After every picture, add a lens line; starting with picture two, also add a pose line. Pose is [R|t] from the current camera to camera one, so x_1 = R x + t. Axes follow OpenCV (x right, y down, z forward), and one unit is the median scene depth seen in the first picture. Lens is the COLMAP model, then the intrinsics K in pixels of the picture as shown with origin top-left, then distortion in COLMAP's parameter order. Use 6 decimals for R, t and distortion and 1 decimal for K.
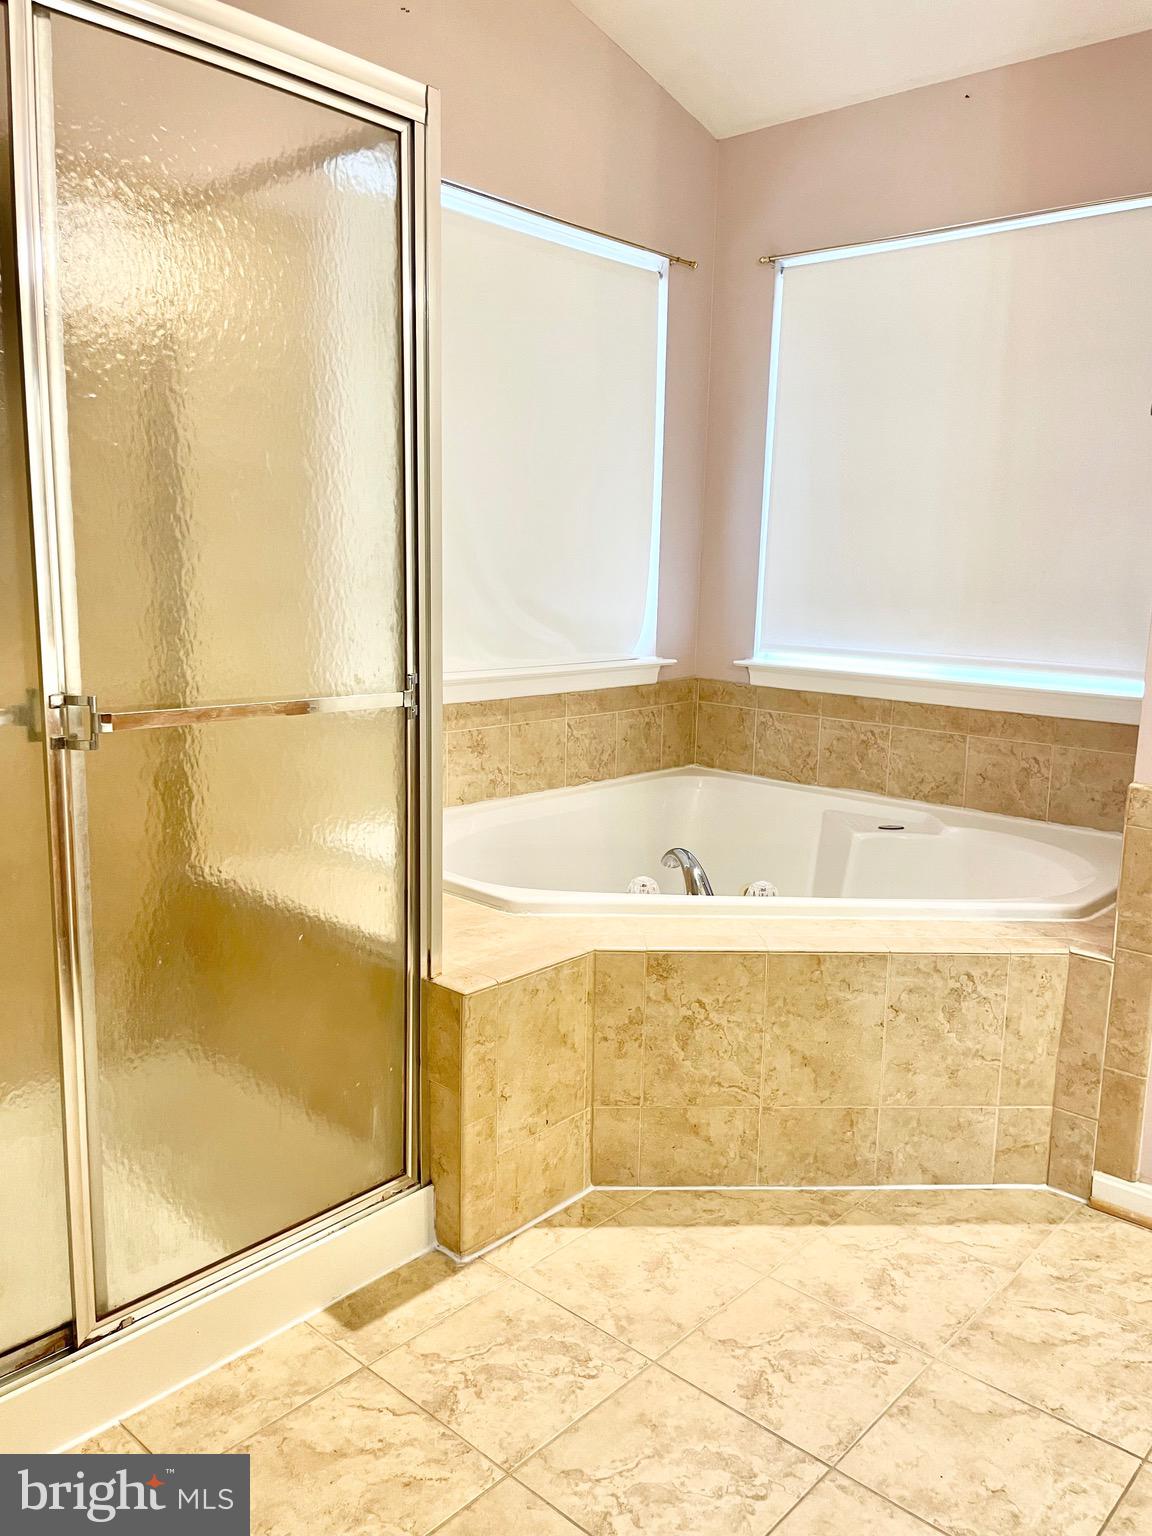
lens RADIAL K [[1154.4, 0, 568.3], [0, 1154.4, 751.7], [0, 0, 1]] dist [0.071362, -0.091254]
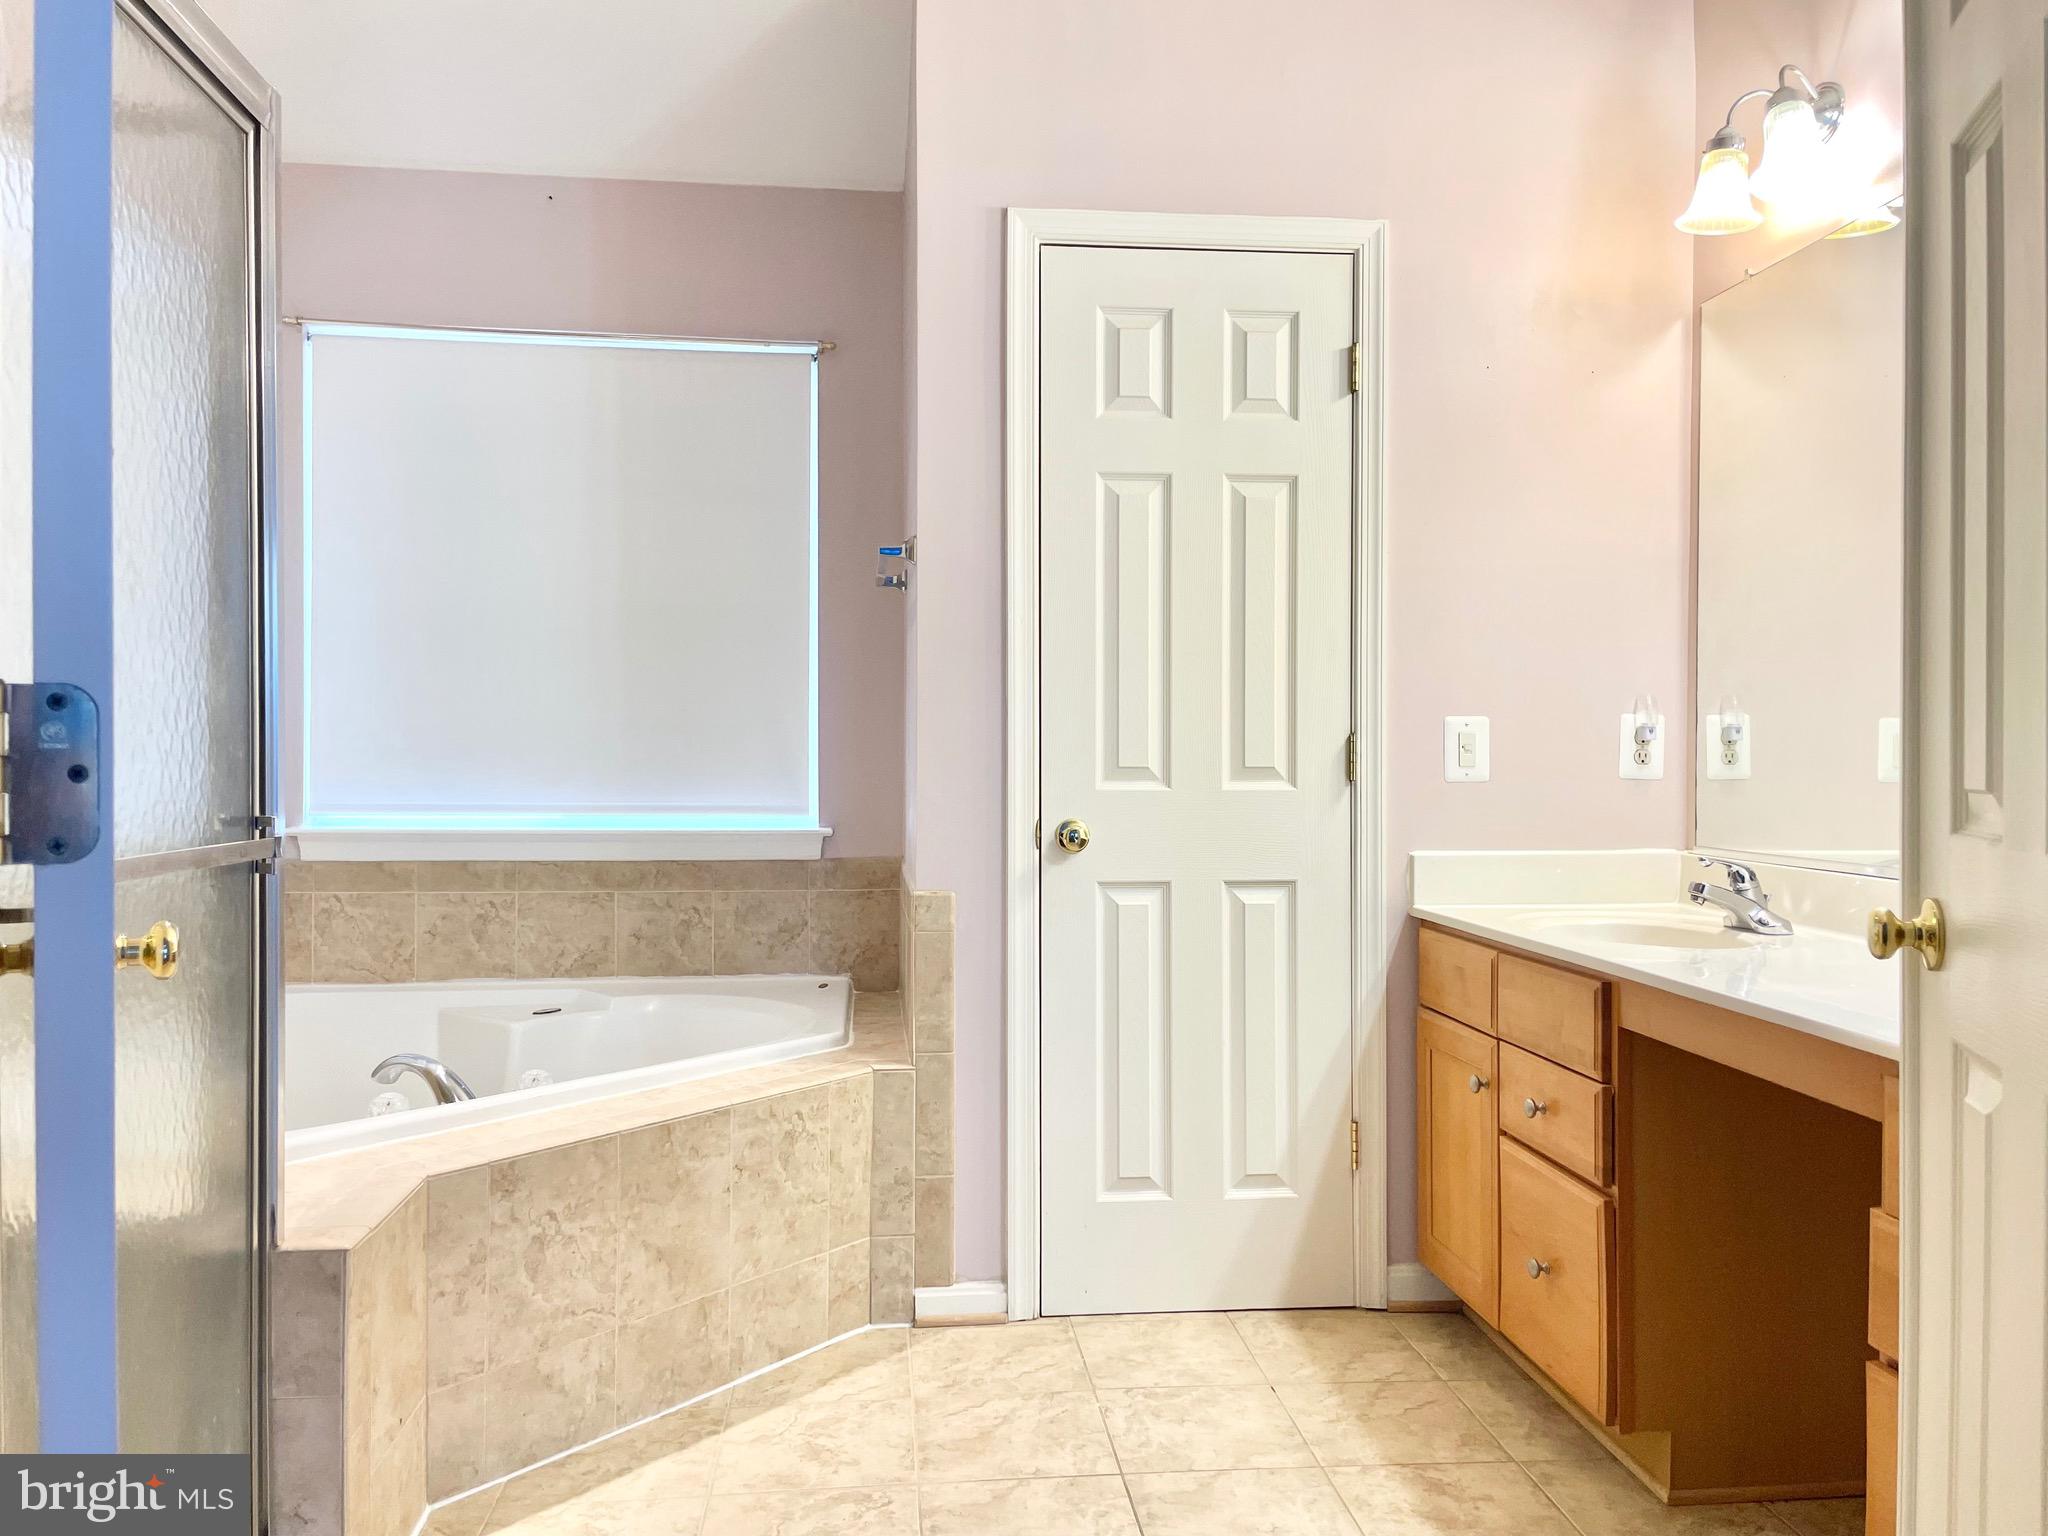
lens RADIAL K [[1539.1, 0, 1007.4], [0, 1539.1, 743.3], [0, 0, 1]] dist [0.071362, -0.091254]
pose [[0.673622, -0.017436, 0.738870, -0.463252], [0.129954, 0.986940, -0.095188, 0.036129], [-0.727561, 0.160140, 0.667091, -0.010860]]
